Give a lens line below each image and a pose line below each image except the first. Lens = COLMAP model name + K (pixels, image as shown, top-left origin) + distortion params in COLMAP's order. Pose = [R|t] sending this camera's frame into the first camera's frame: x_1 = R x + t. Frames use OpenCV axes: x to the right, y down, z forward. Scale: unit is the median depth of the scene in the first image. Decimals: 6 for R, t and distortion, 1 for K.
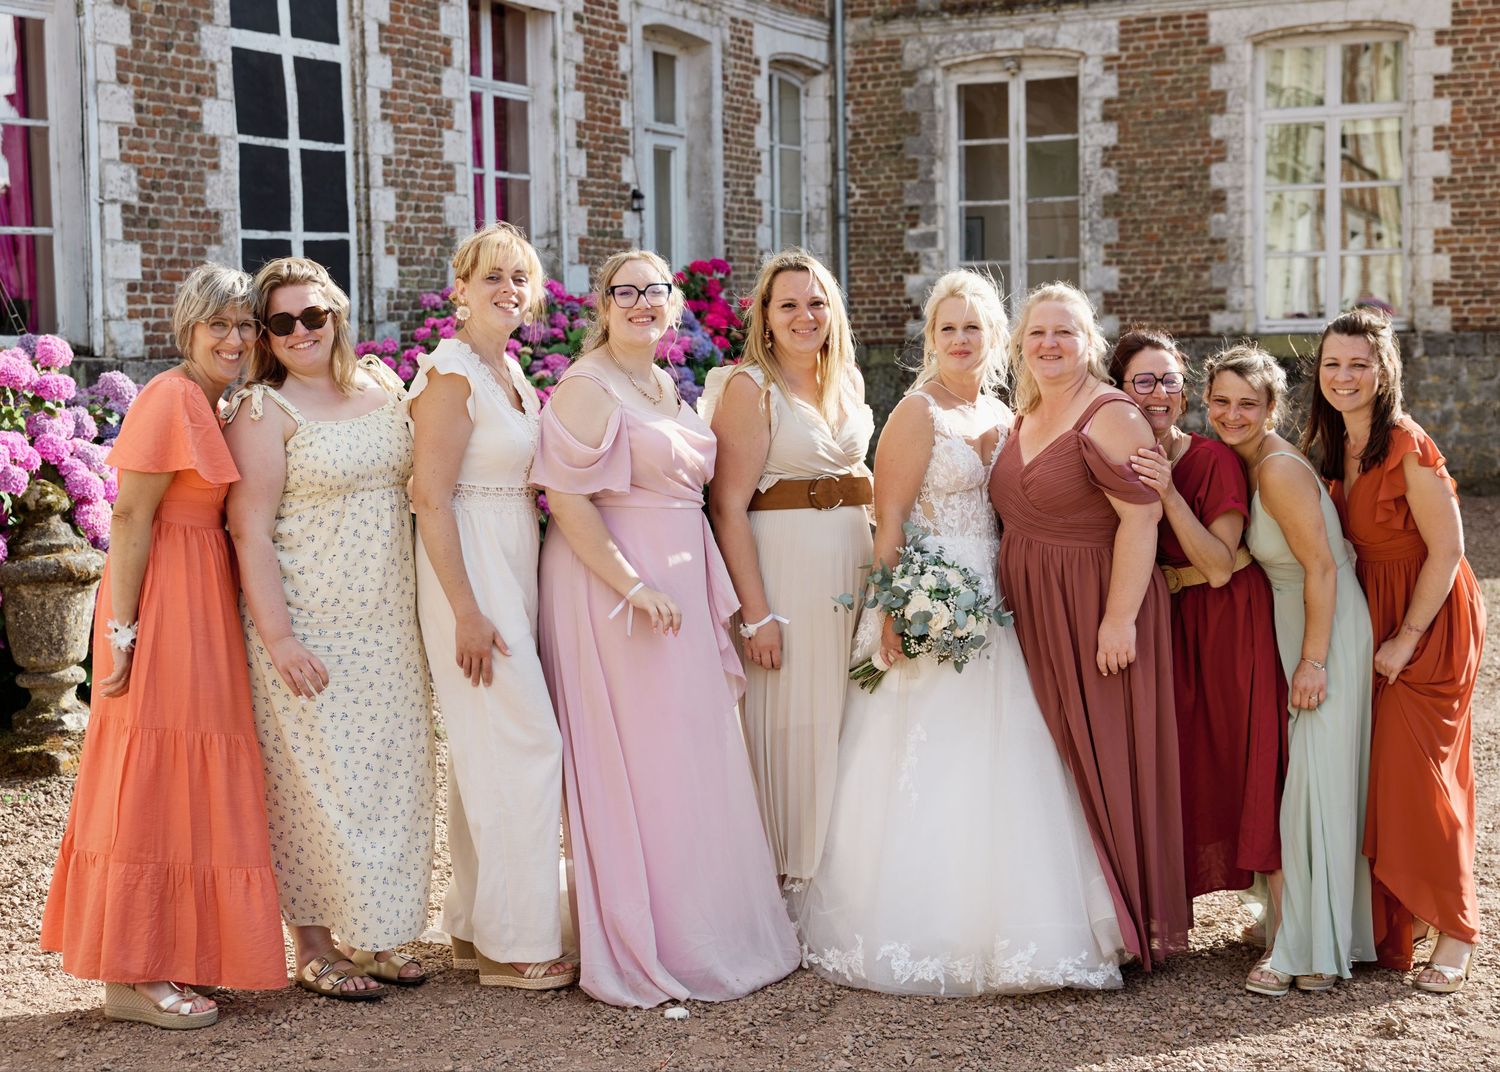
lens RADIAL K [[2861.0, 0, 750.0], [0, 2861.0, 536.0], [0, 0, 1]] dist [0.044436, 0.101054]
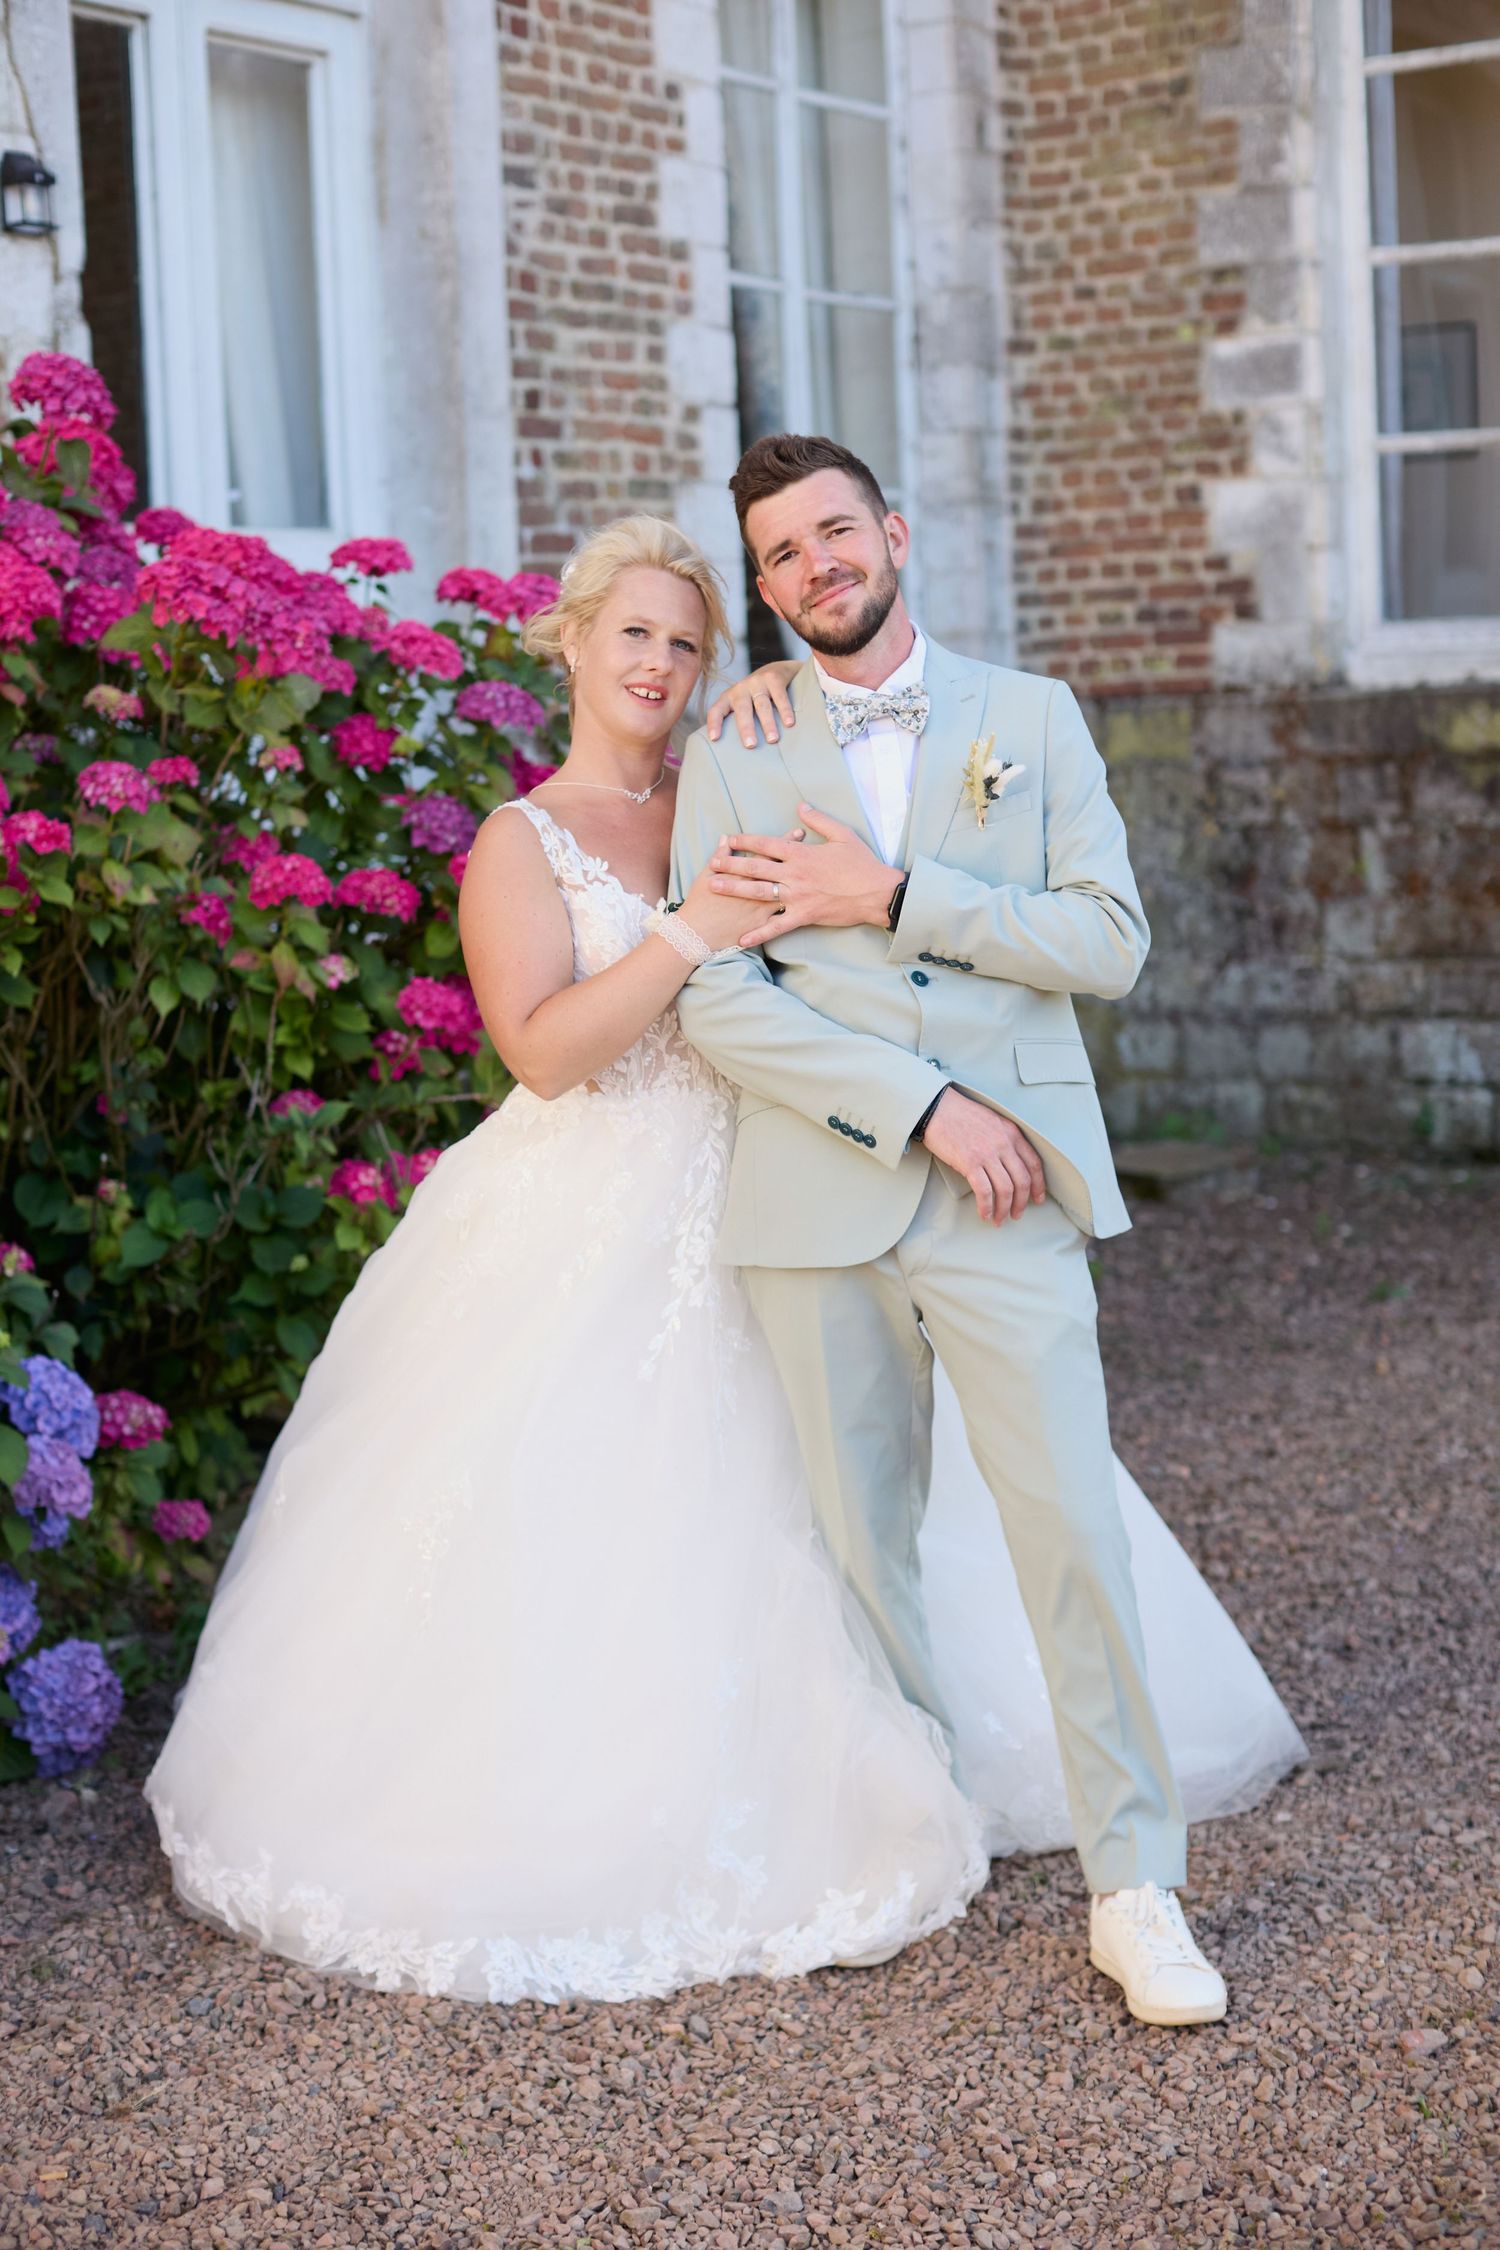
lens RADIAL K [[3294.8, 0, 750.0], [0, 3294.8, 1125.0], [0, 0, 1]] dist [-0.162487, 0.111218]
pose [[0.982829, -0.000059, -0.184519, 0.072085], [0.012699, 0.997650, 0.067322, -0.044555], [0.184081, -0.068510, 0.980521, 0.628188]]
